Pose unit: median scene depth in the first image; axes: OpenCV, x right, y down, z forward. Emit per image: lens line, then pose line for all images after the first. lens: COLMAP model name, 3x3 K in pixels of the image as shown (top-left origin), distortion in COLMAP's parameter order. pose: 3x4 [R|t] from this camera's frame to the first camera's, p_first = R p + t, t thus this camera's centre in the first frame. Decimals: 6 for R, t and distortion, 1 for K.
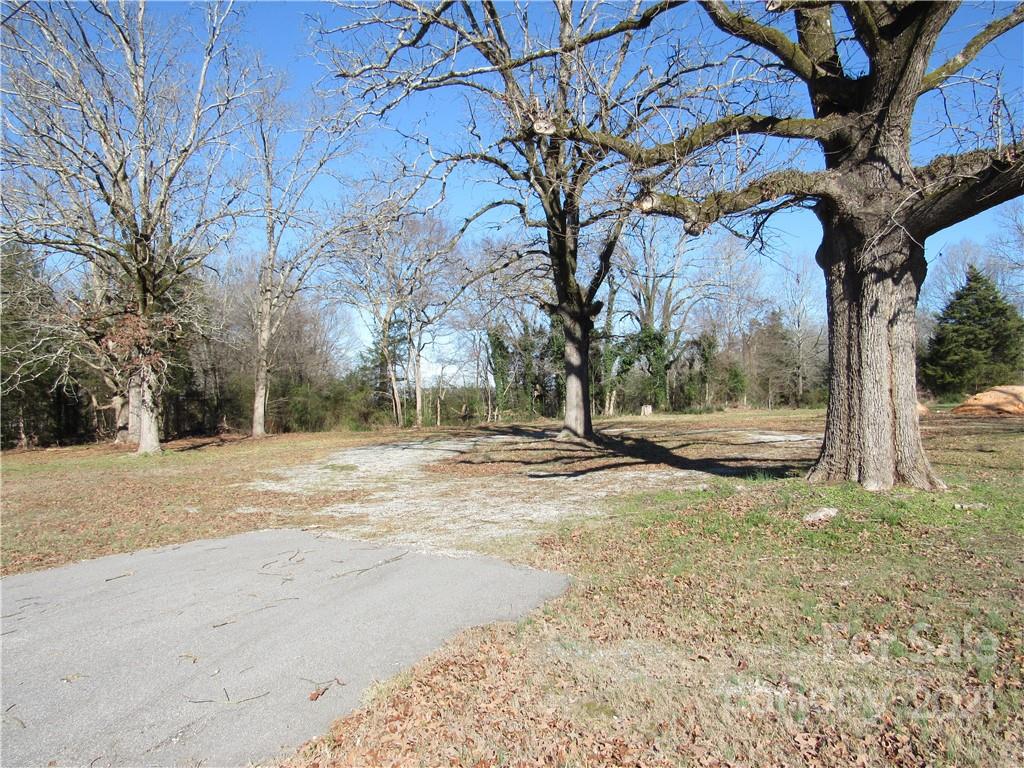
lens RADIAL K [[728.0, 0, 512.0], [0, 728.0, 384.0], [0, 0, 1]] dist [-0.031546, 0.010660]
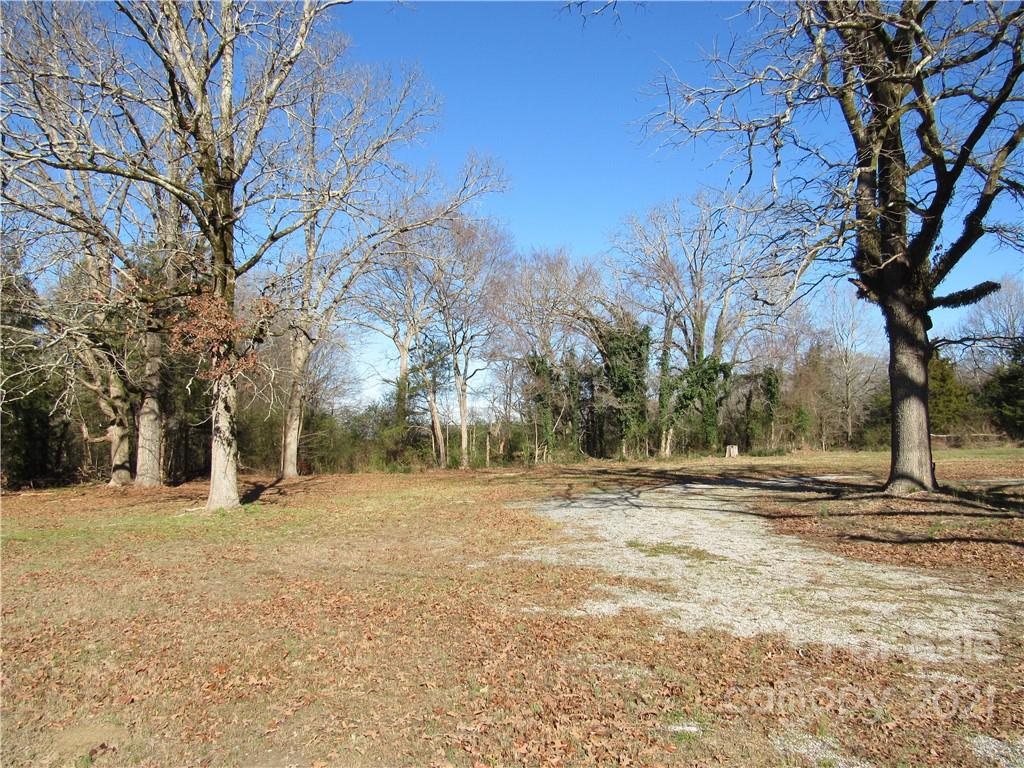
lens RADIAL K [[728.0, 0, 512.0], [0, 728.0, 384.0], [0, 0, 1]] dist [-0.031546, 0.010660]
pose [[0.997836, 0.016741, 0.063586, -0.126786], [-0.013251, 0.998403, -0.054912, 0.006818], [-0.064404, 0.053950, 0.996465, 0.144660]]
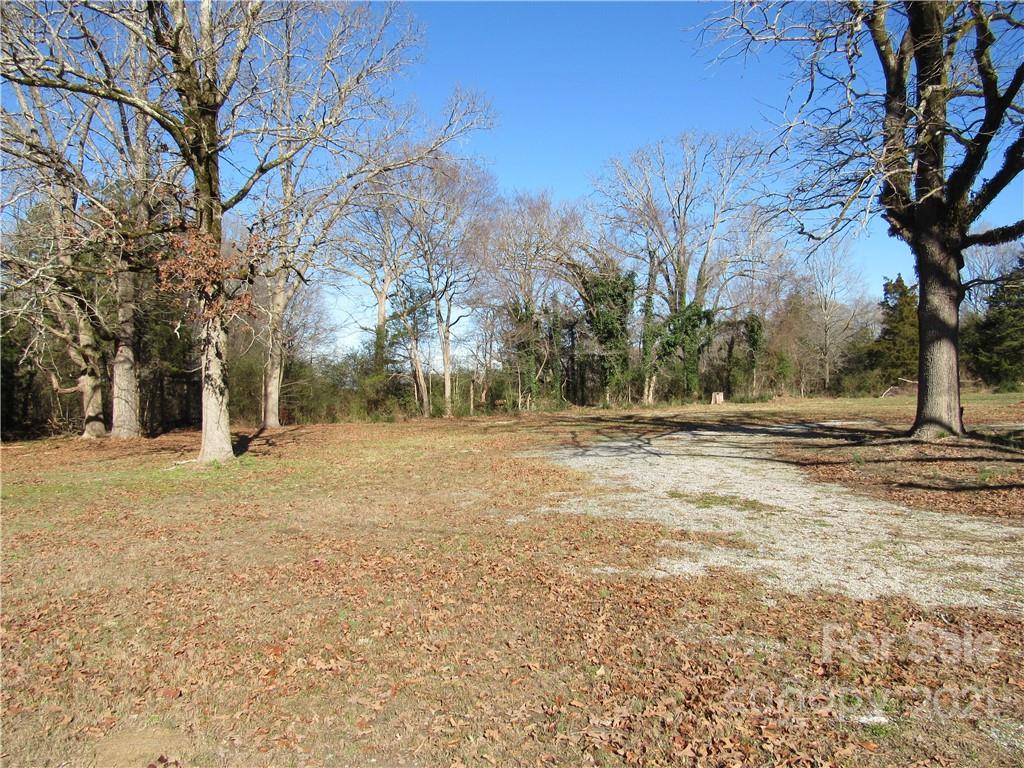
lens RADIAL K [[728.0, 0, 512.0], [0, 728.0, 384.0], [0, 0, 1]] dist [-0.031546, 0.010660]
pose [[0.994514, 0.006609, 0.104399, -0.141048], [-0.008192, 0.999858, 0.014749, 0.008326], [-0.104286, -0.015523, 0.994426, 0.161262]]
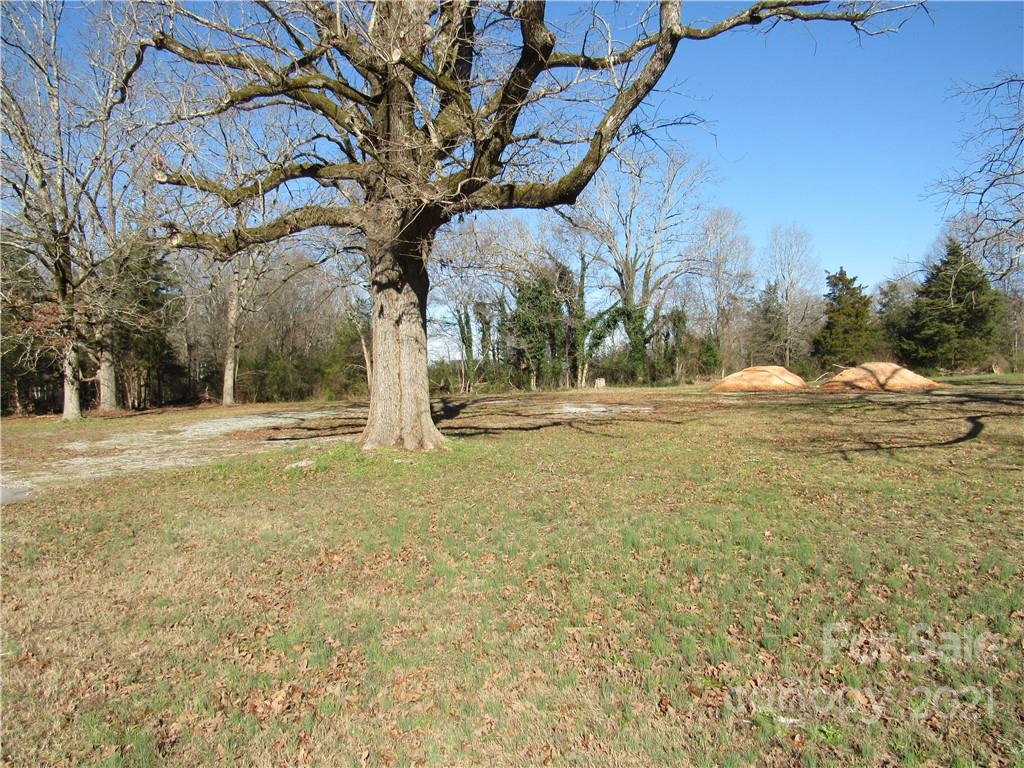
lens RADIAL K [[728.0, 0, 512.0], [0, 728.0, 384.0], [0, 0, 1]] dist [-0.031546, 0.010660]
pose [[0.996344, 0.004198, -0.085334, 0.142040], [-0.000794, 0.999204, 0.039886, -0.004392], [0.085433, -0.039673, 0.995554, -0.050023]]
